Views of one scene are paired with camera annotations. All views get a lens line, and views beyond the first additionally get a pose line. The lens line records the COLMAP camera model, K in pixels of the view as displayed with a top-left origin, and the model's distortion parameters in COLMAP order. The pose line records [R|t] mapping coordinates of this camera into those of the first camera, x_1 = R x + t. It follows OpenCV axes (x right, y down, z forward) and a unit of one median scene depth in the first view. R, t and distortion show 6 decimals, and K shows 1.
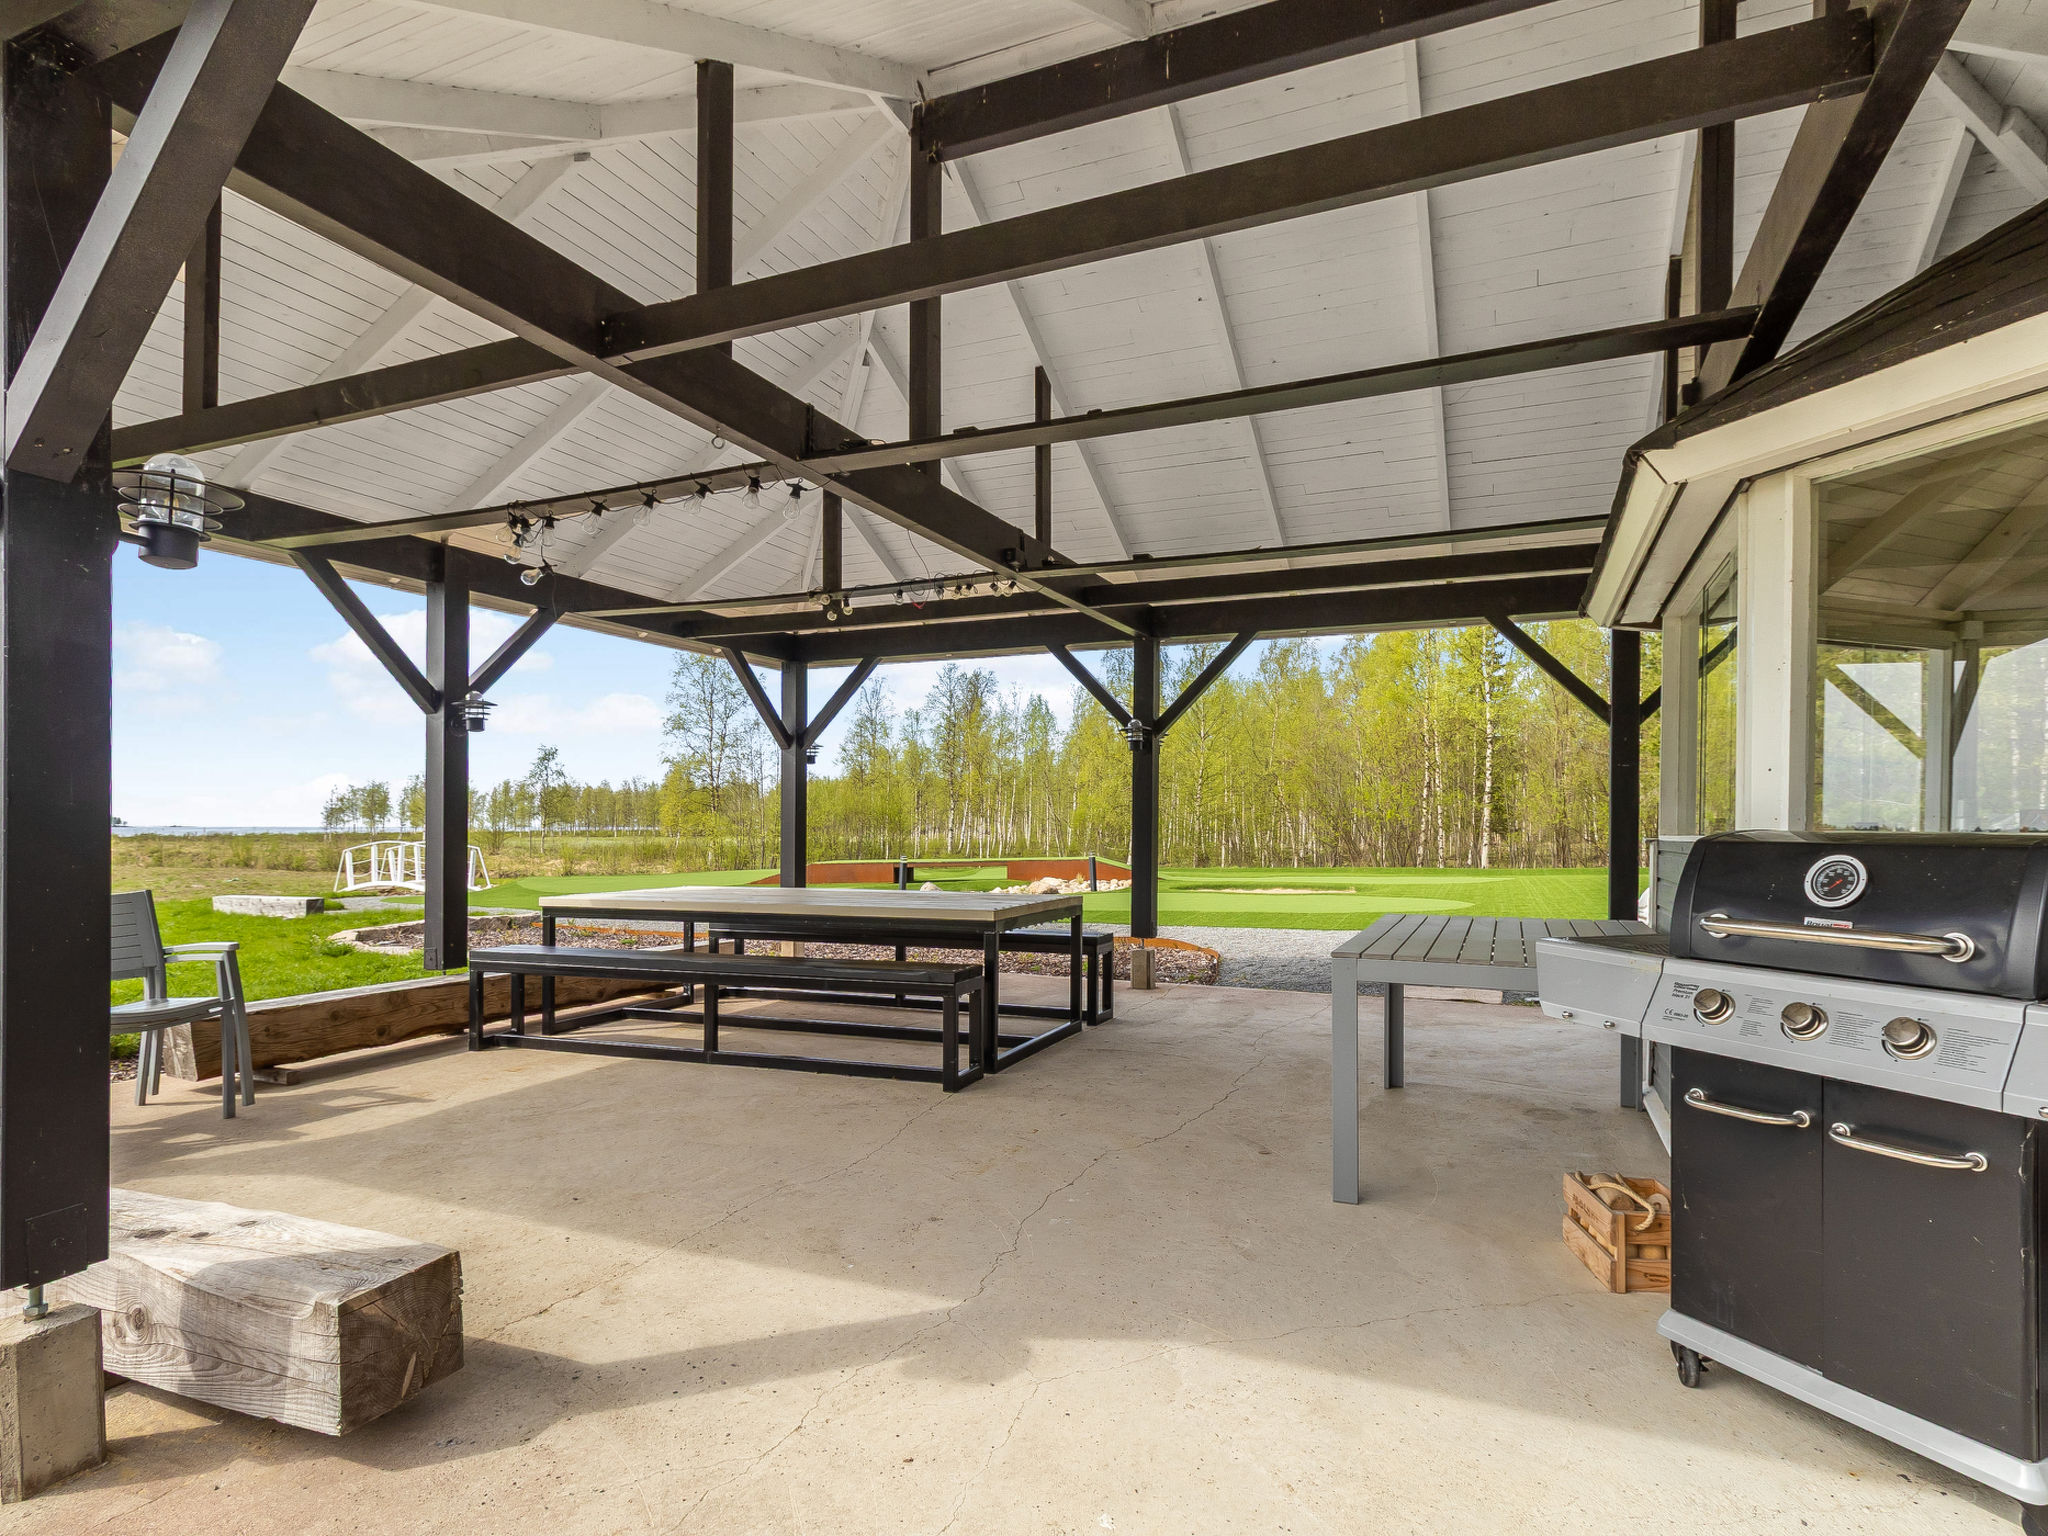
lens RADIAL K [[1086.6, 0, 1061.7], [0, 1086.6, 797.6], [0, 0, 1]] dist [-0.005312, -0.001655]
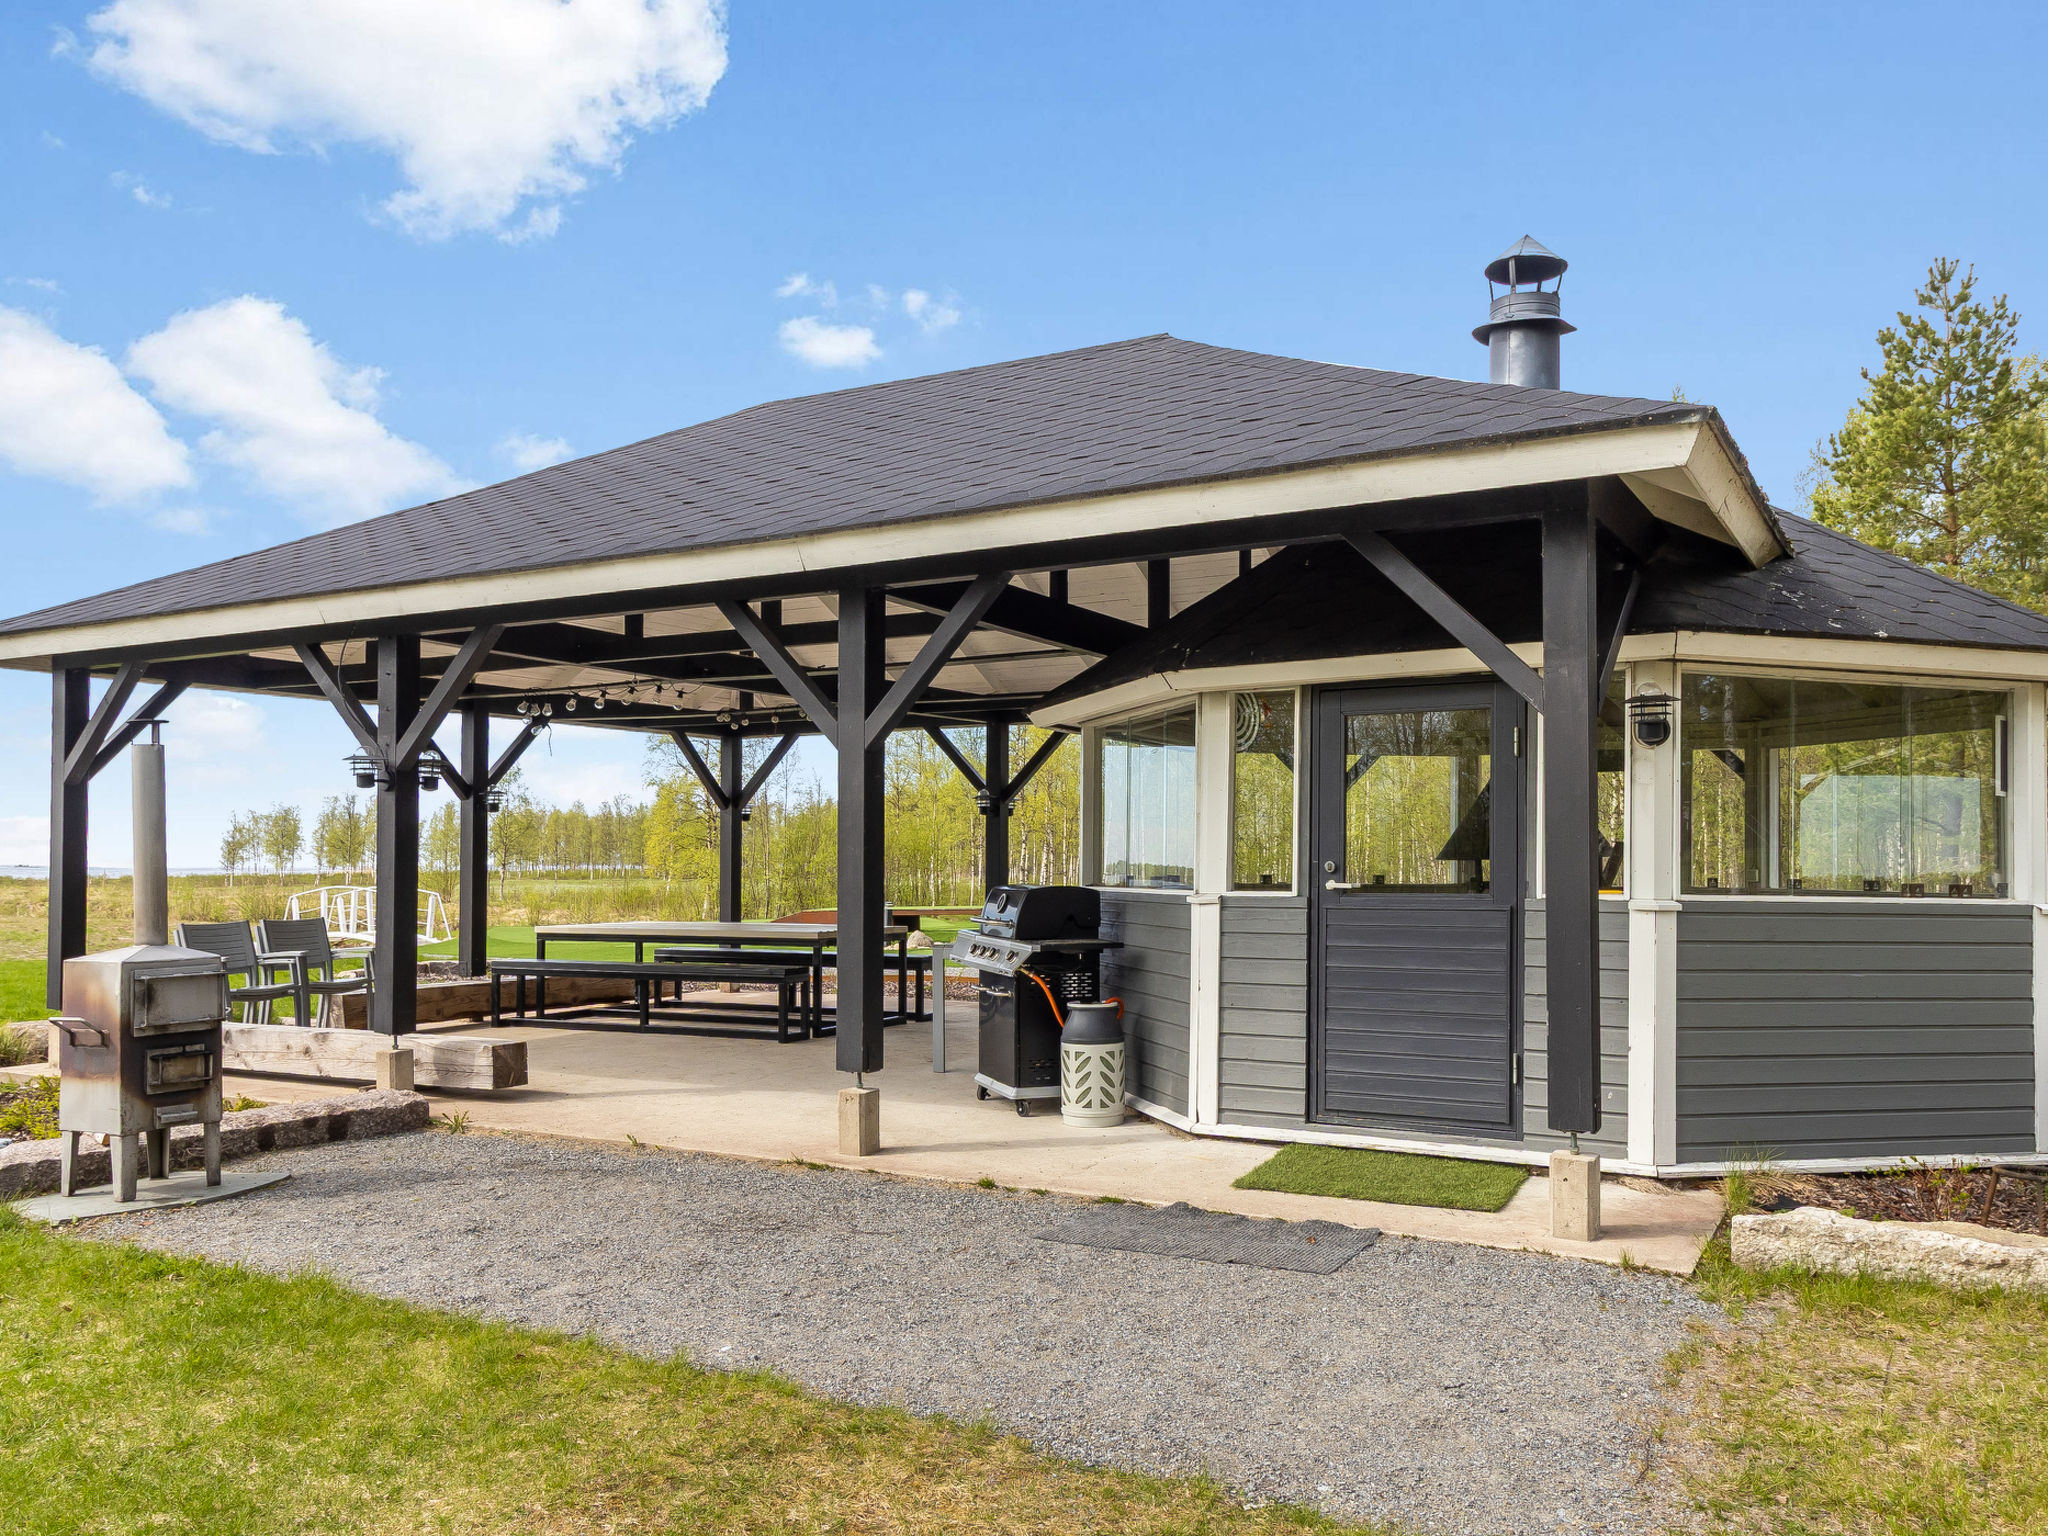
lens RADIAL K [[1632.3, 0, 1024.0], [0, 1632.3, 768.0], [0, 0, 1]] dist [0.003459, 0.002623]
pose [[0.991348, -0.010236, -0.130859, 0.305180], [0.006165, 0.999486, -0.031475, -0.031540], [0.131114, 0.030396, 0.990901, -0.727529]]
